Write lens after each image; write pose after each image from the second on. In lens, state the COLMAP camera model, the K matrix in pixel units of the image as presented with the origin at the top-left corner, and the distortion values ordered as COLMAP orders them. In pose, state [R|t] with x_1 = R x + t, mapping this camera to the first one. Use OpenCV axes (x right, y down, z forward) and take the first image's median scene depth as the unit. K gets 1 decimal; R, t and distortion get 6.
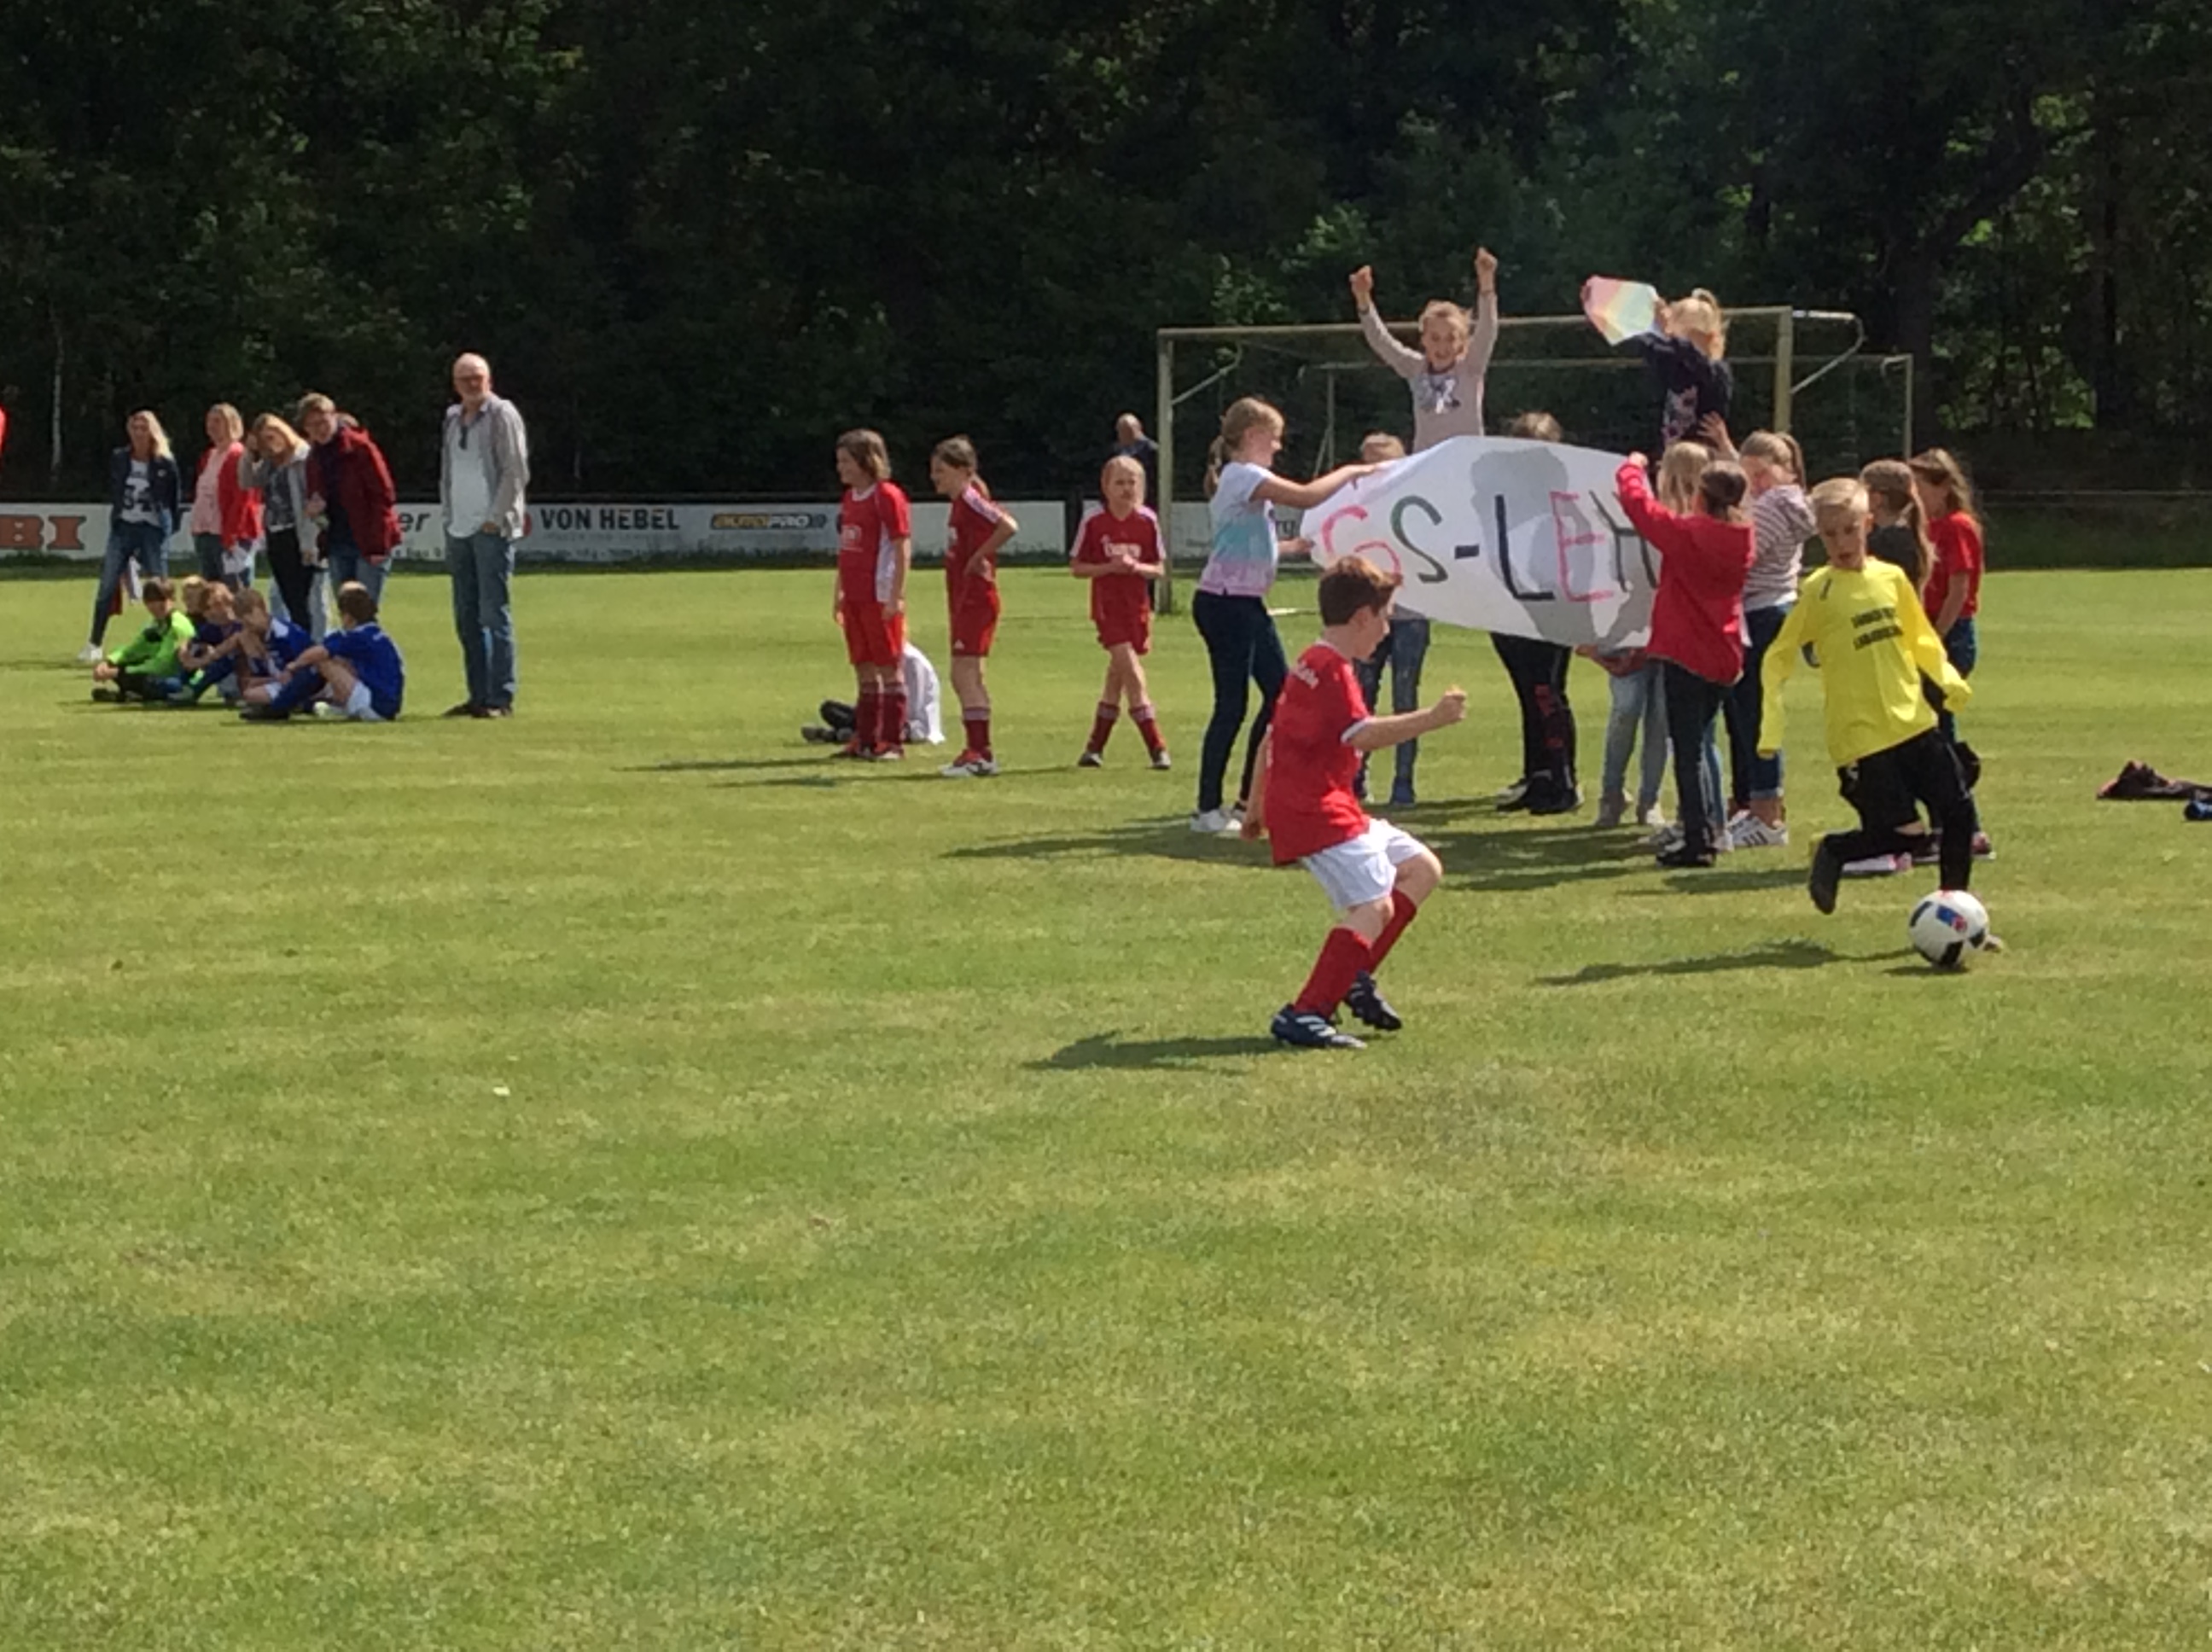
lens RADIAL K [[5293.2, 0, 1058.4], [0, 5293.2, 879.5], [0, 0, 1]] dist [0.250878, 0.000000]
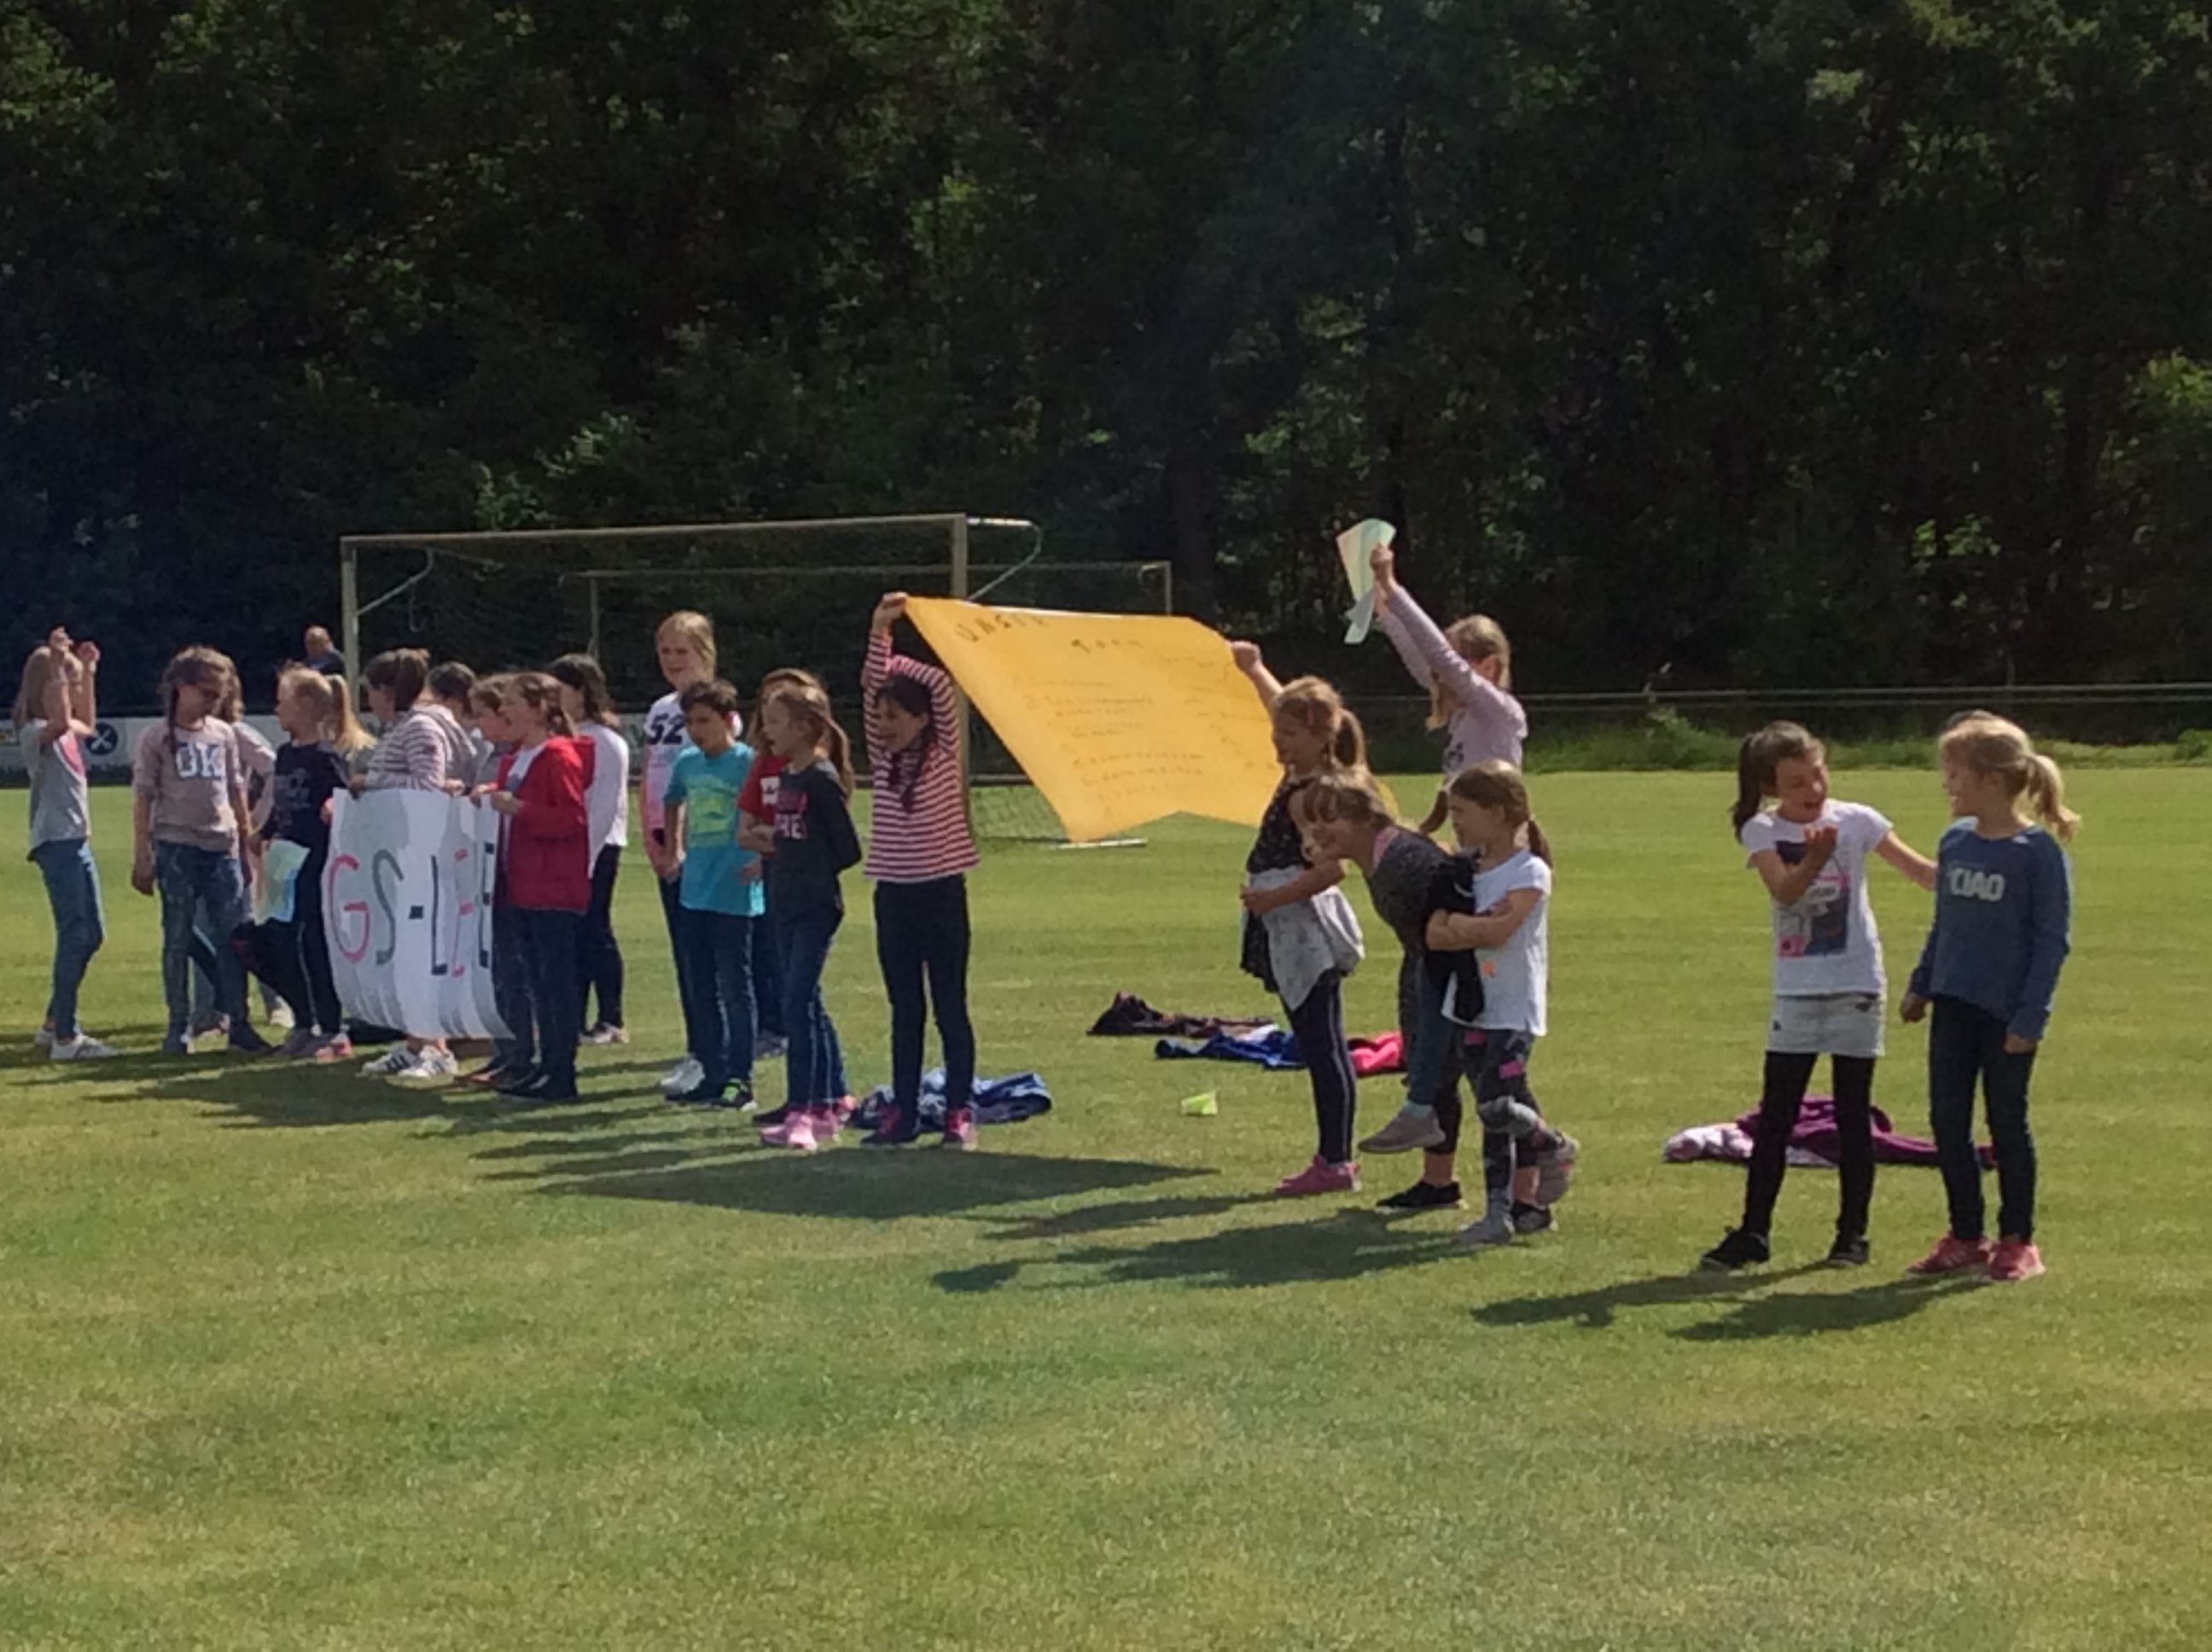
lens RADIAL K [[5293.2, 0, 1096.7], [0, 5293.2, 846.2], [0, 0, 1]] dist [0.250878, 0.000000]
pose [[0.992760, -0.014953, 0.119183, 0.084437], [0.020299, 0.998835, -0.043771, -0.007313], [-0.118390, 0.045873, 0.991907, 0.076680]]
